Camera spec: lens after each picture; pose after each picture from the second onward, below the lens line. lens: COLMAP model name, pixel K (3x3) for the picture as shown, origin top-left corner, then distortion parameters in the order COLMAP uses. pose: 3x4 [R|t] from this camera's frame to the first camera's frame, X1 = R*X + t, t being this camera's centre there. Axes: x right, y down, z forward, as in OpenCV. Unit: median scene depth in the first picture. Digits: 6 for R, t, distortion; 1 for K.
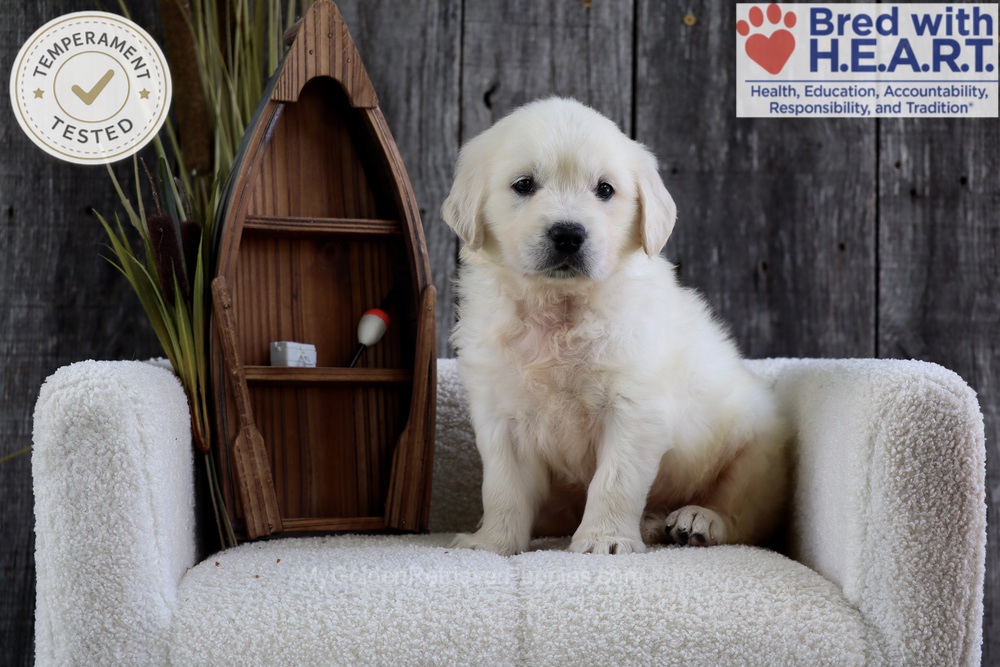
lens RADIAL K [[2652.4, 0, 502.8], [0, 2652.4, 333.8], [0, 0, 1]] dist [0.508192, -0.043222]
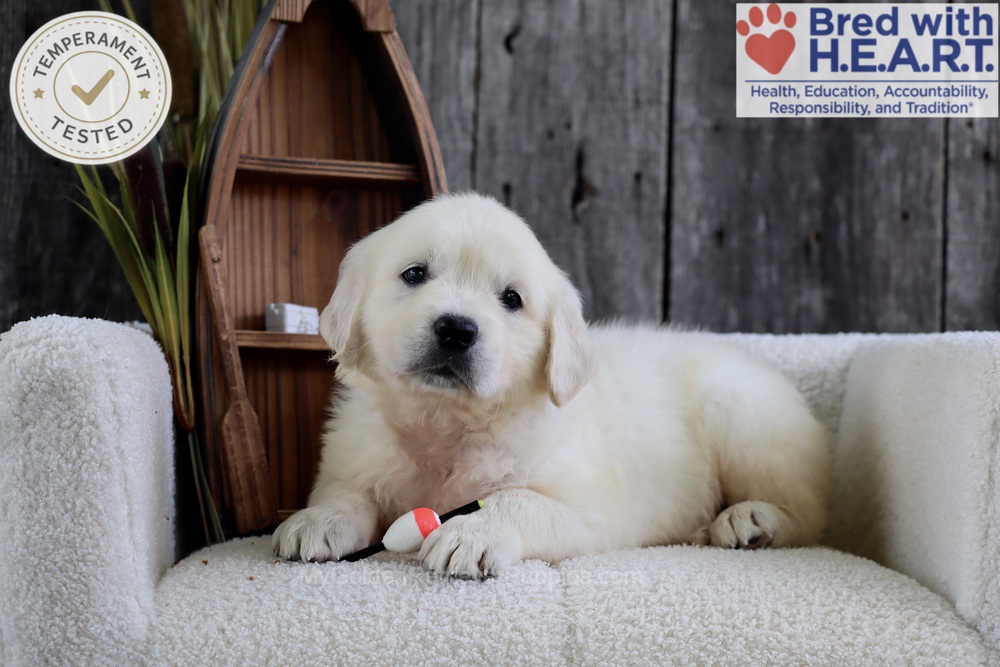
lens RADIAL K [[2639.4, 0, 500.0], [0, 2639.4, 333.5], [0, 0, 1]] dist [0.371416, 1.028294]
pose [[0.999826, 0.014821, 0.011352, -0.025378], [-0.014798, 0.999888, -0.002128, 0.015492], [-0.011383, 0.001960, 0.999933, 0.174950]]
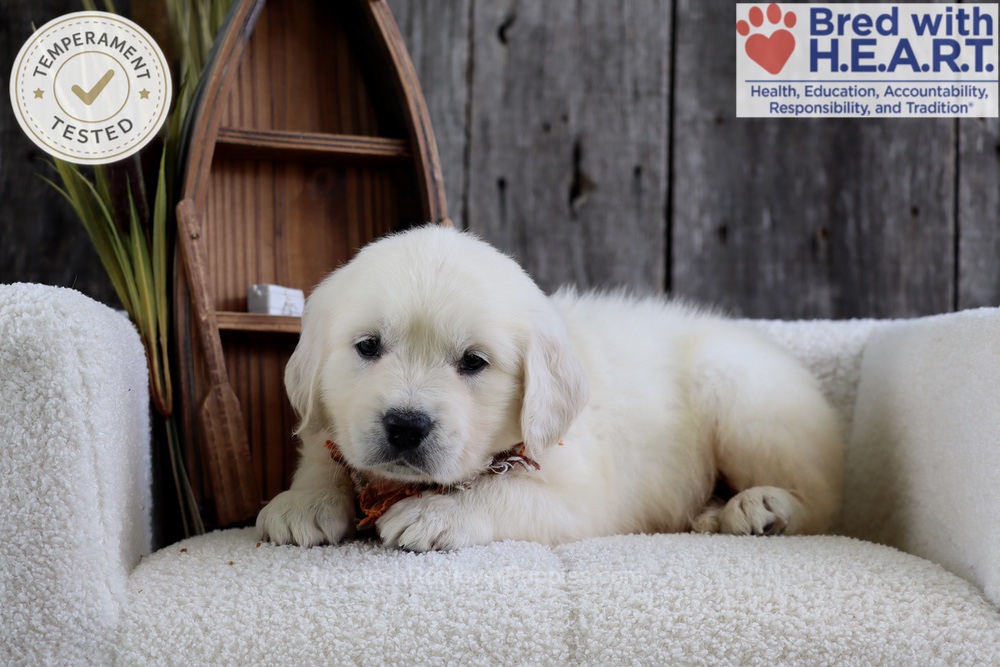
lens RADIAL K [[2637.3, 0, 506.5], [0, 2637.3, 328.2], [0, 0, 1]] dist [0.380238, 1.330907]
pose [[0.999808, 0.010792, 0.016355, -0.025557], [-0.010367, 0.999612, -0.025867, 0.042120], [-0.016628, 0.025693, 0.999532, 0.228023]]
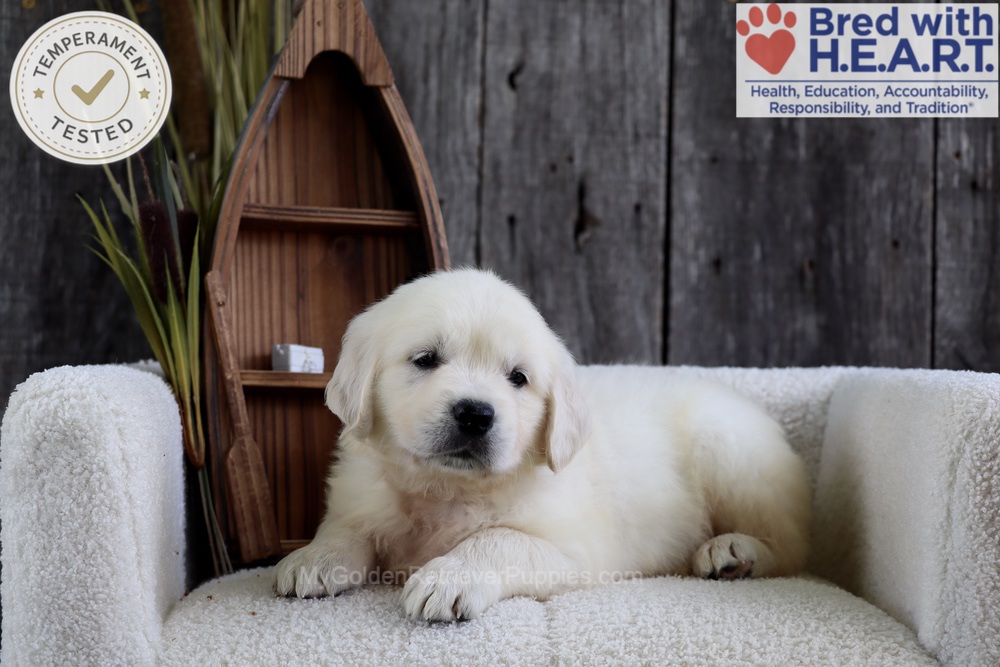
lens RADIAL K [[2640.6, 0, 503.9], [0, 2640.6, 336.4], [0, 0, 1]] dist [0.373755, 1.170307]
pose [[0.999957, 0.008875, -0.002863, -0.007580], [-0.008862, 0.999951, 0.004368, -0.005153], [0.002901, -0.004343, 0.999986, 0.123816]]
